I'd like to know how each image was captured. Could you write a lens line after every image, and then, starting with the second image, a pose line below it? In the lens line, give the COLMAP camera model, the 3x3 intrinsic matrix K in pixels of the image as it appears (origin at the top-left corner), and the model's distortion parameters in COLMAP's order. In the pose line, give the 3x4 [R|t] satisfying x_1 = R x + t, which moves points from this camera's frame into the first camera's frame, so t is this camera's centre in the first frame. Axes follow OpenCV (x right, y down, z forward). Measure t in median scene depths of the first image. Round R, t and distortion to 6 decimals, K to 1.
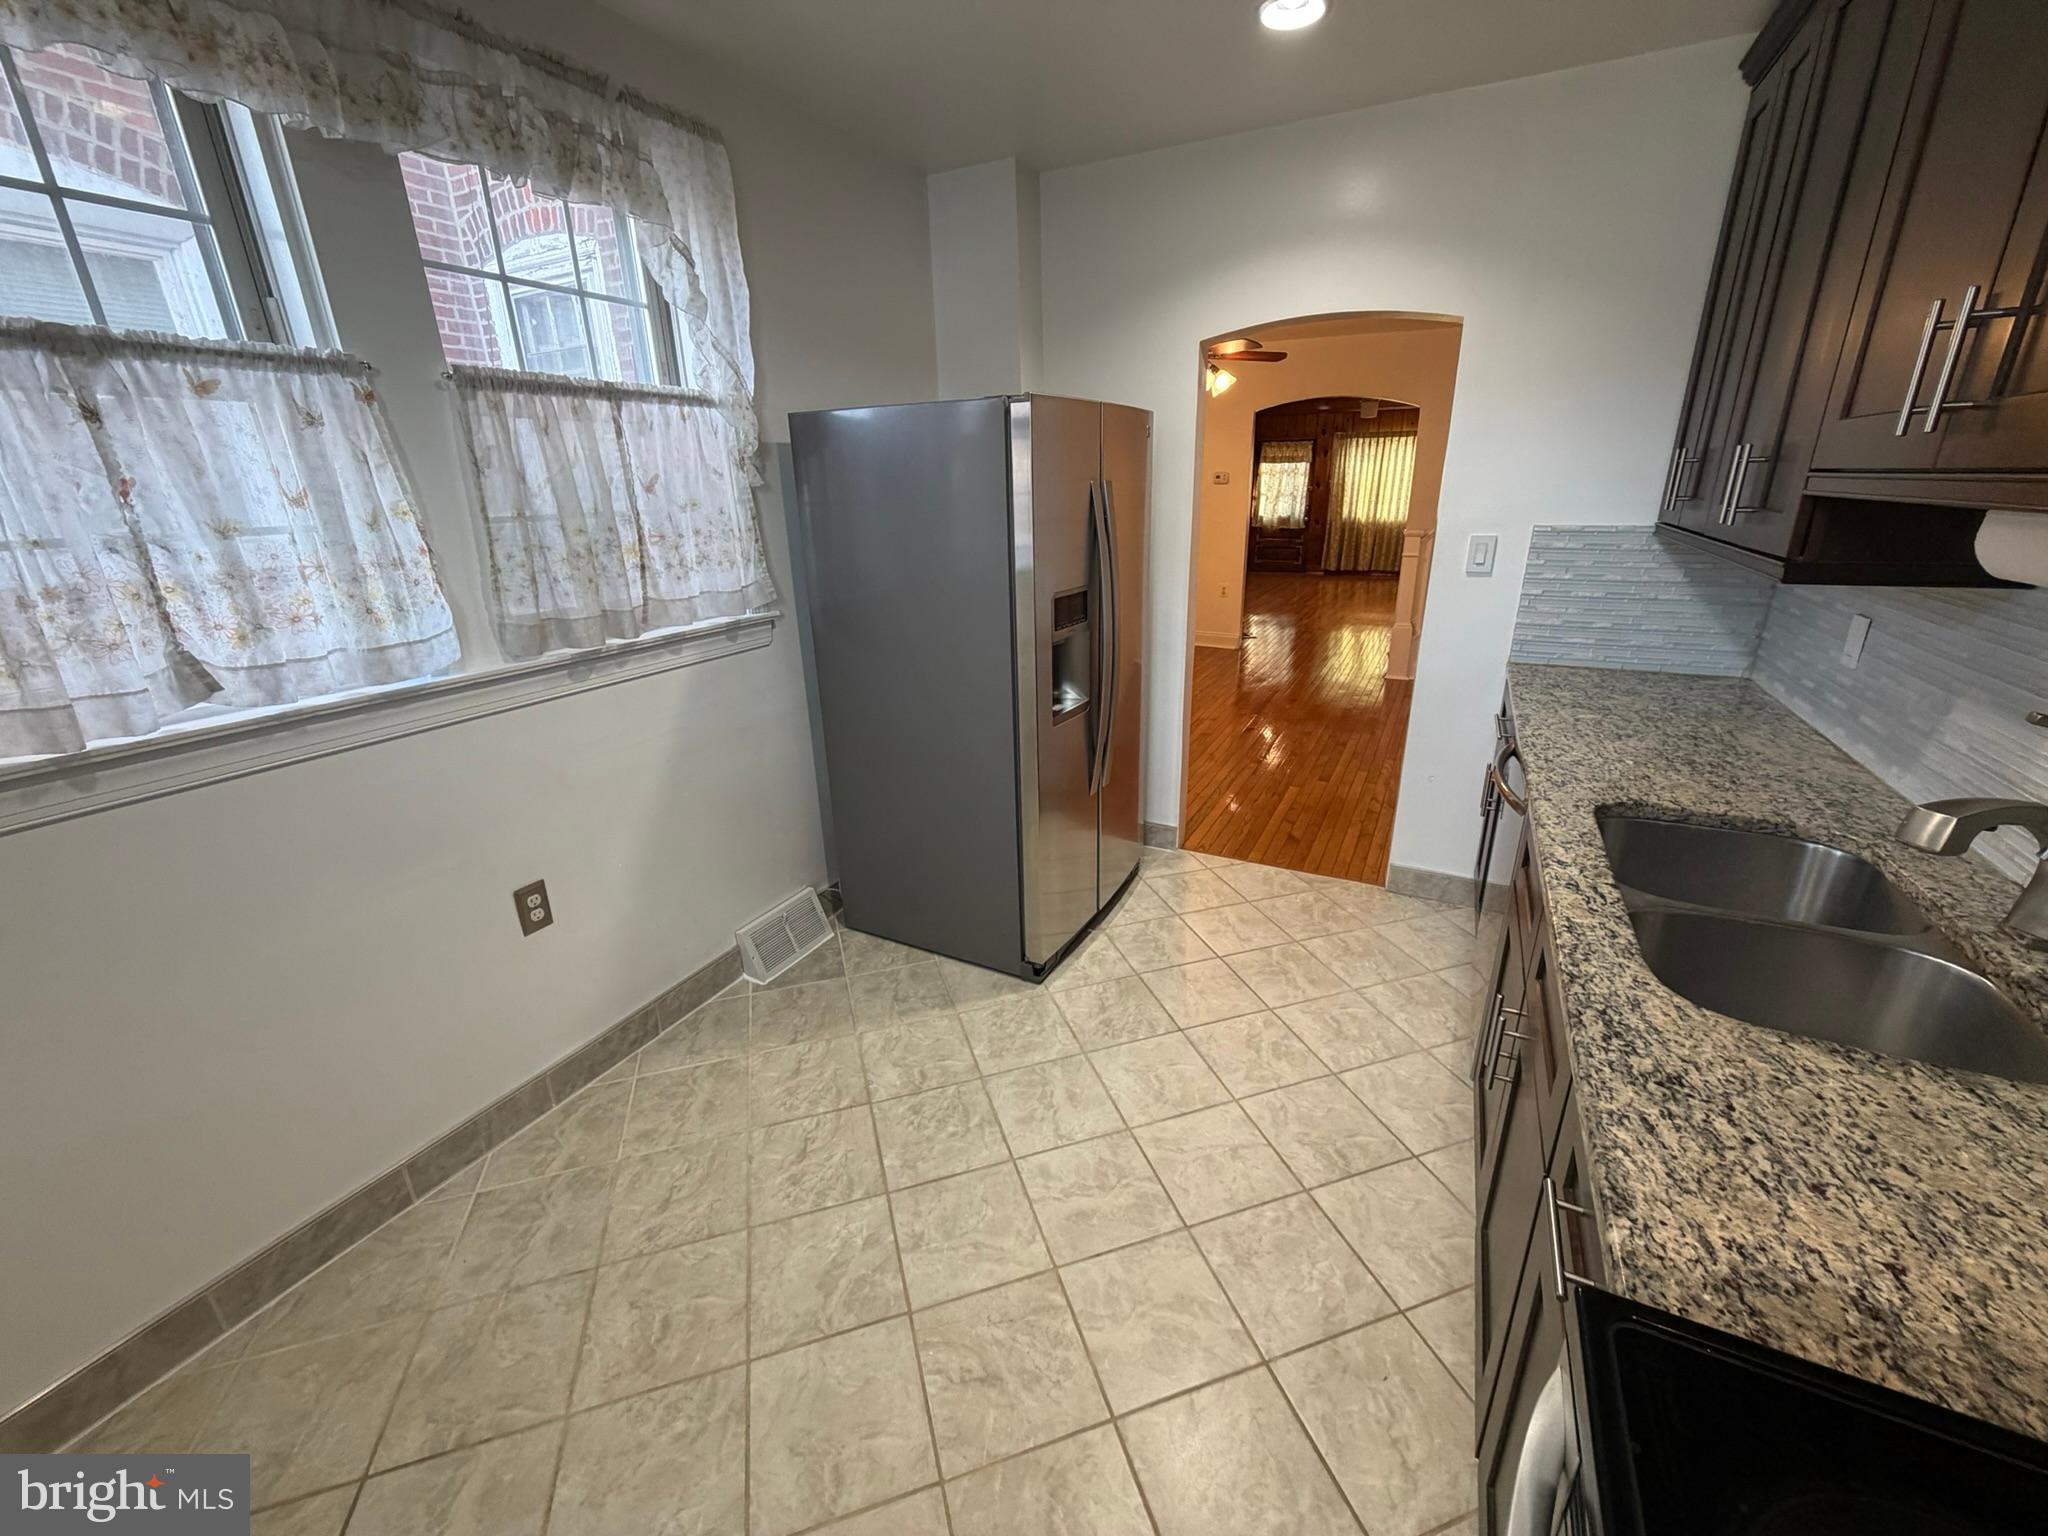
lens RADIAL K [[814.2, 0, 1028.9], [0, 814.2, 769.0], [0, 0, 1]] dist [0.000091, 0.000035]
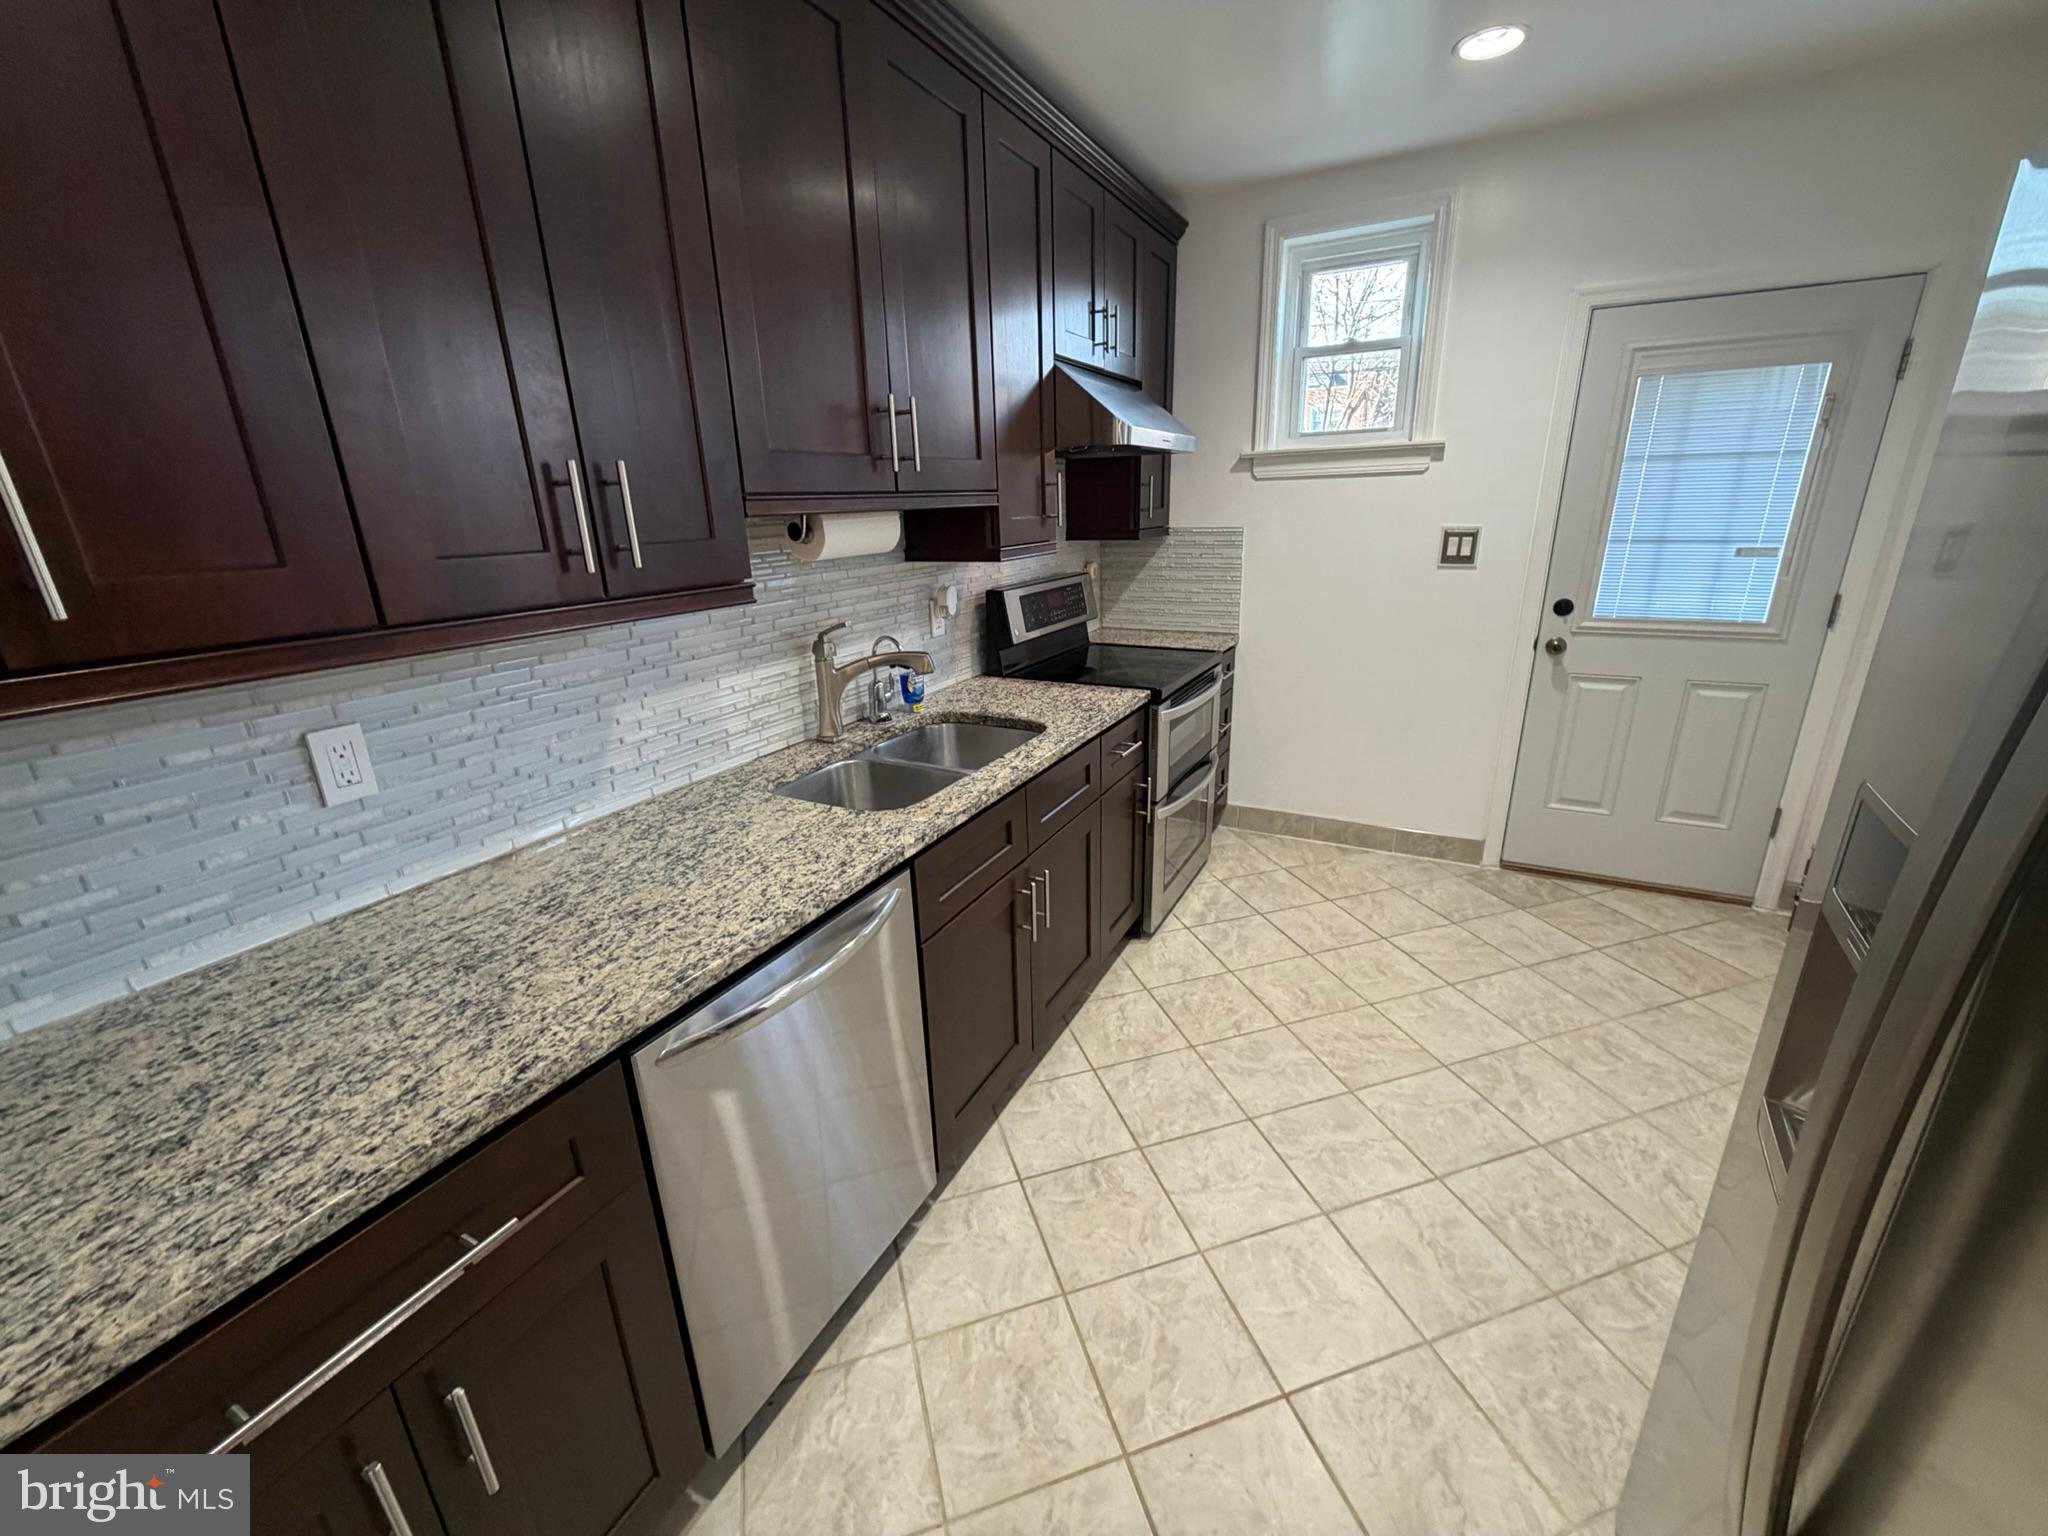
lens RADIAL K [[820.5, 0, 1028.8], [0, 820.5, 765.2], [0, 0, 1]] dist [0.001561, -0.000051]
pose [[-0.998825, 0.043896, 0.020559, 0.459483], [0.047310, 0.790543, 0.610576, -0.563393], [0.010549, 0.610831, -0.791691, 1.605775]]
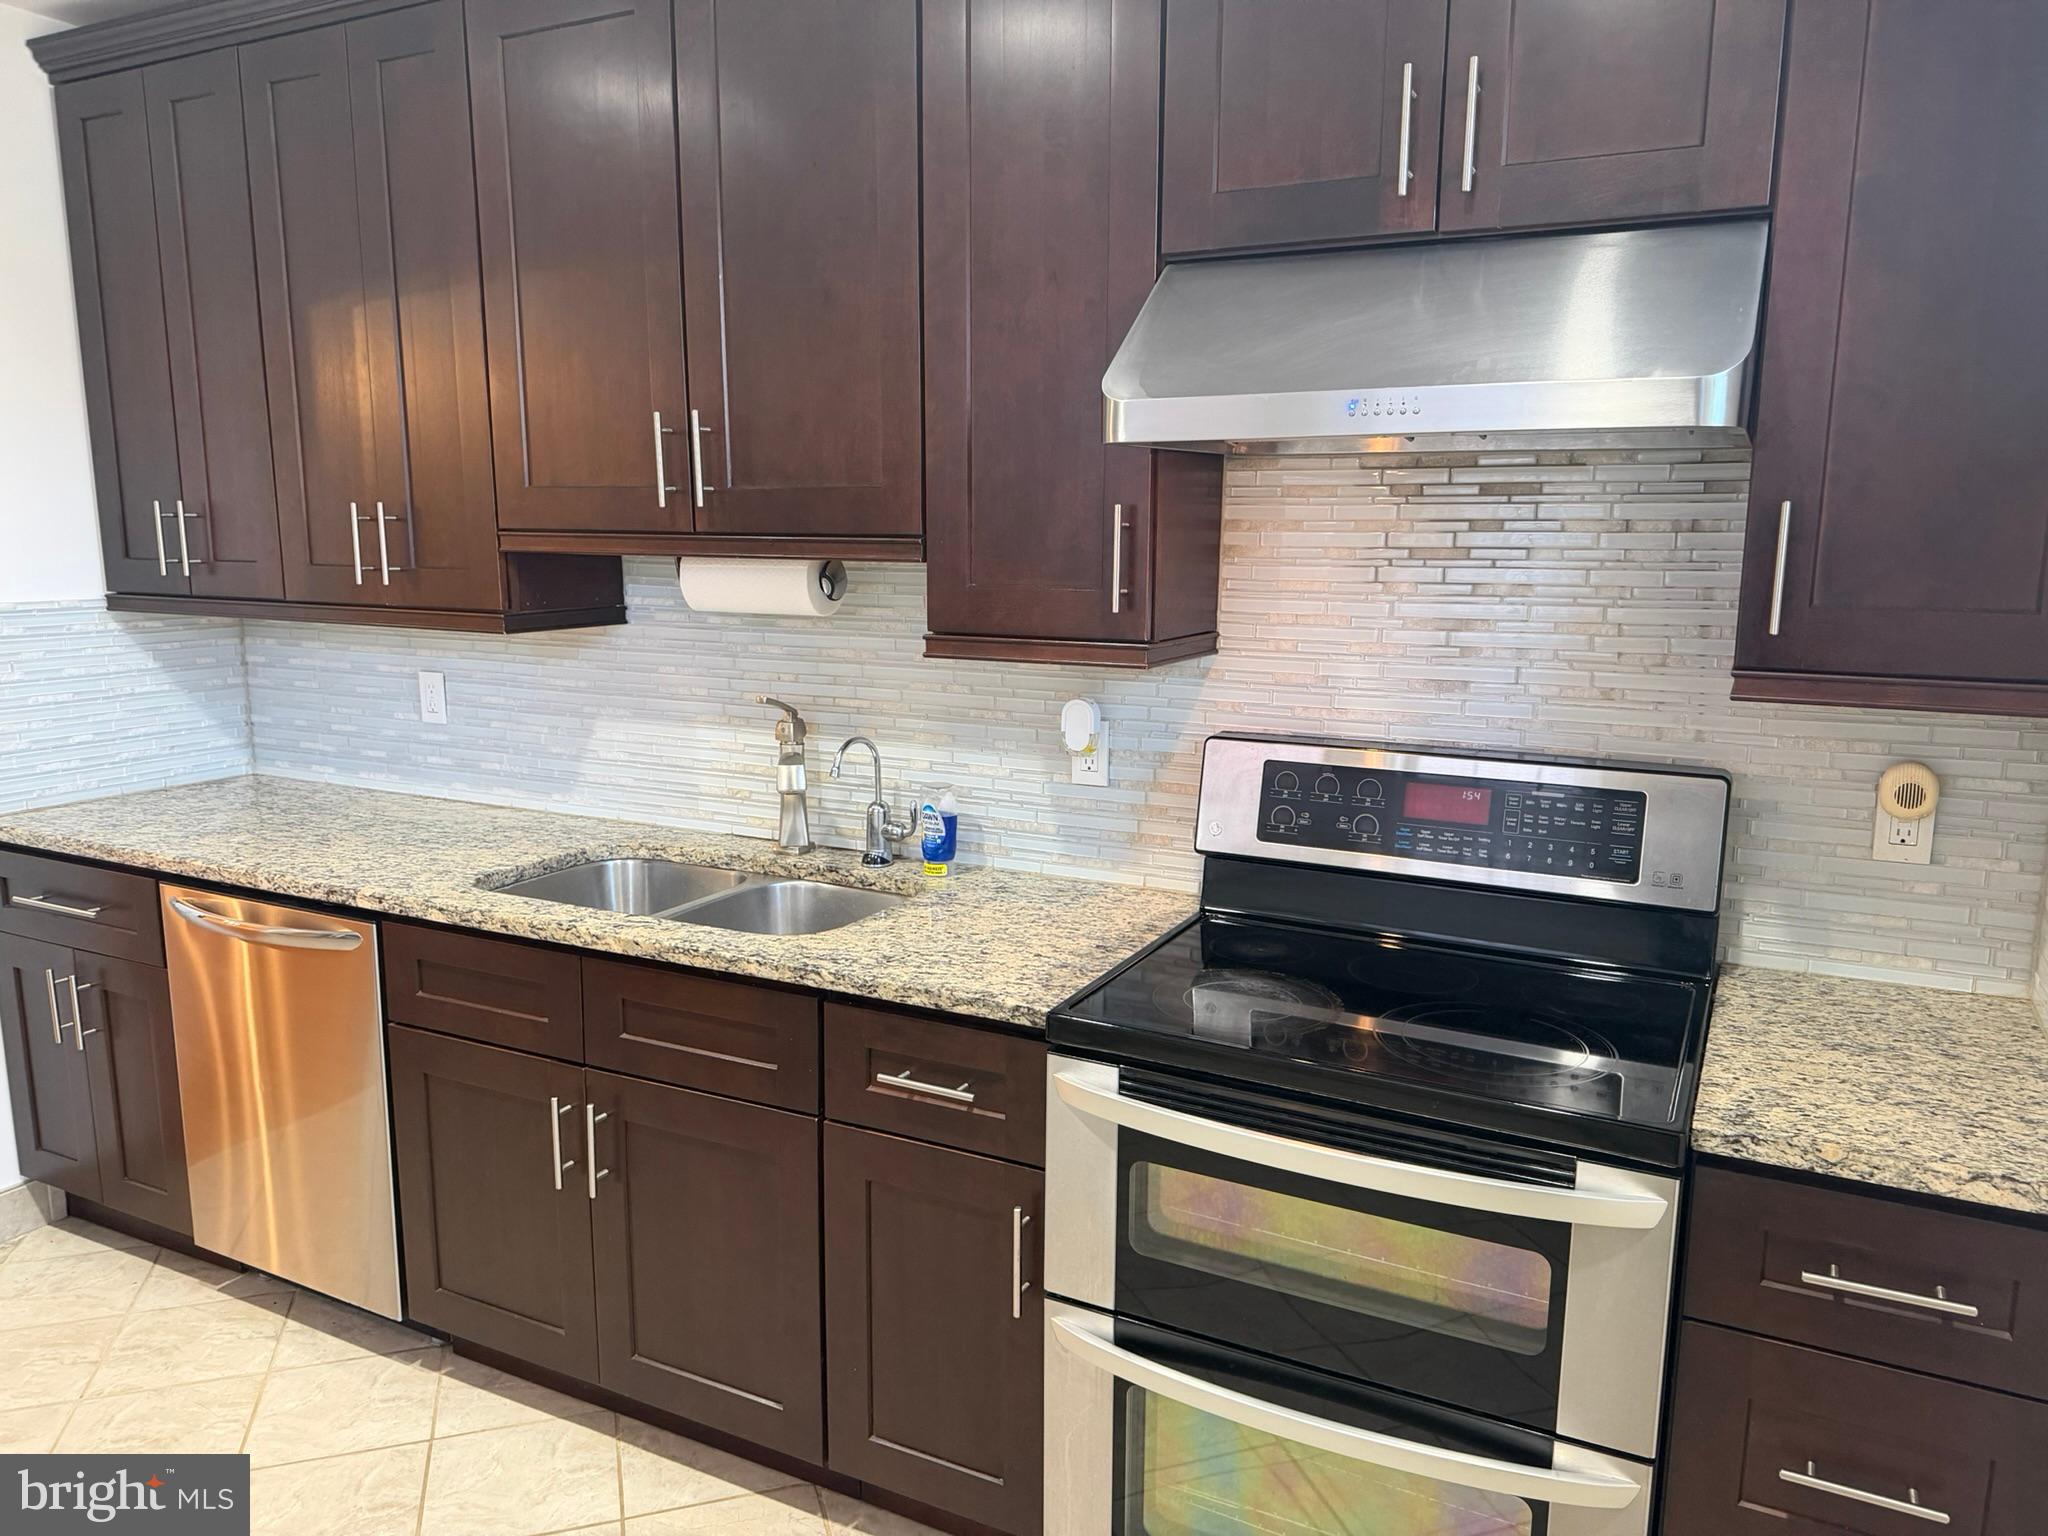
lens RADIAL K [[1443.3, 0, 1030.3], [0, 1443.3, 768.4], [0, 0, 1]] dist [0.039473, -0.002757]
pose [[0.004034, -0.146005, 0.989276, -0.767777], [0.330725, 0.933808, 0.136470, -0.081969], [-0.943719, 0.326627, 0.052055, 0.265921]]
